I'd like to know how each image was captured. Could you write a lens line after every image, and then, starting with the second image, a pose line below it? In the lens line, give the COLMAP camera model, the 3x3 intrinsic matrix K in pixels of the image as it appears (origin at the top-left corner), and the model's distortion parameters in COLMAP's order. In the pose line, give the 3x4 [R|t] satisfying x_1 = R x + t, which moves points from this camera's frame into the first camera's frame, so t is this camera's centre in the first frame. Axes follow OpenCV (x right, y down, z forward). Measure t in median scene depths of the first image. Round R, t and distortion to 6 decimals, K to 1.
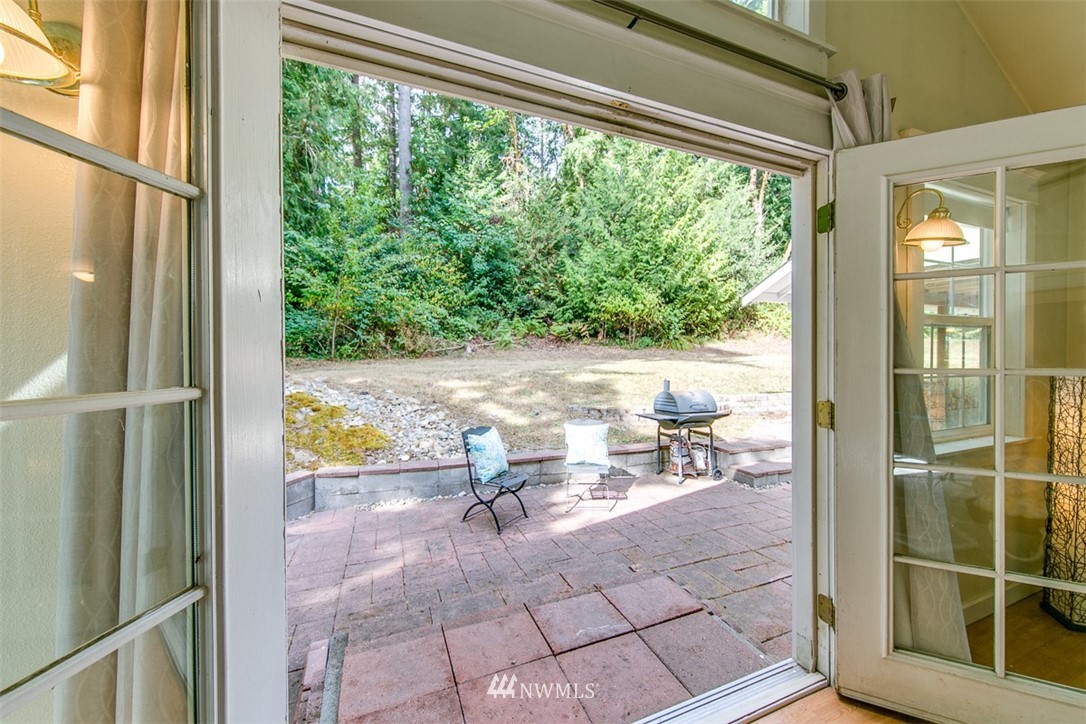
lens RADIAL K [[421.1, 0, 547.8], [0, 421.1, 358.4], [0, 0, 1]] dist [-0.000641, -0.001039]
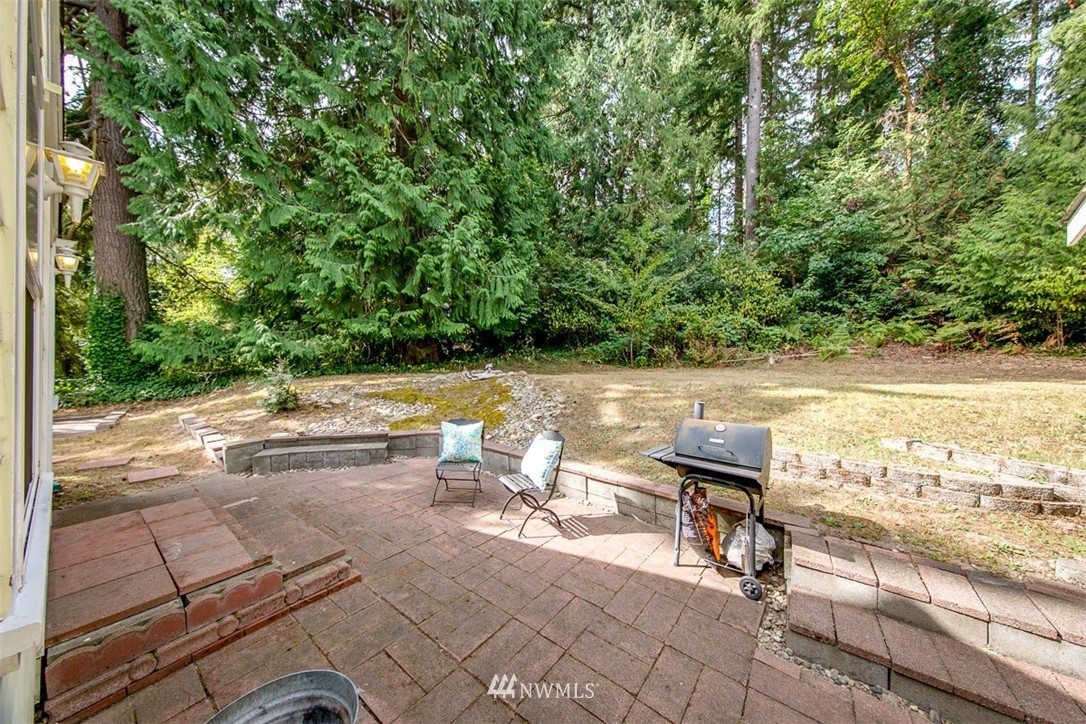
lens RADIAL K [[351.7, 0, 548.9], [0, 351.7, 371.2], [0, 0, 1]] dist [0.002014, -0.000136]
pose [[0.510926, 0.030767, -0.859074, 0.196744], [-0.027068, 0.999440, 0.019696, 0.000041], [0.859198, 0.013190, 0.511473, 0.165292]]
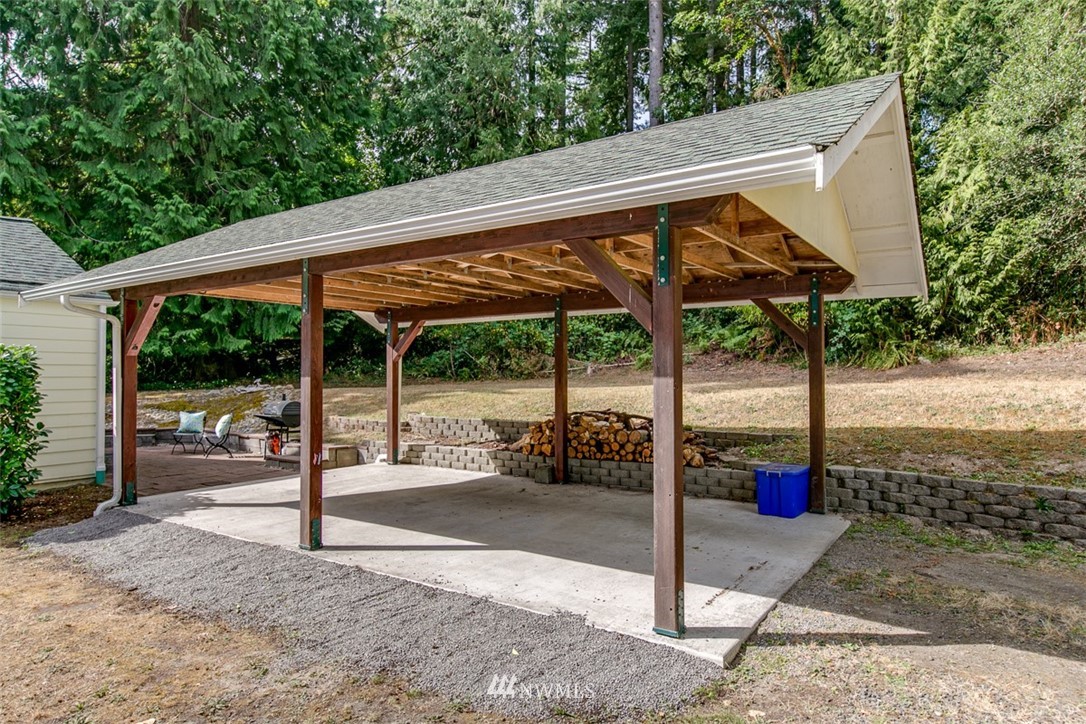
lens RADIAL K [[662.4, 0, 541.0], [0, 662.4, 369.2], [0, 0, 1]] dist [0.007530, 0.004375]
pose [[0.533462, -0.005959, -0.845803, 0.796819], [-0.010478, 0.999852, -0.013653, -0.003619], [0.845759, 0.016146, 0.533321, 0.164985]]
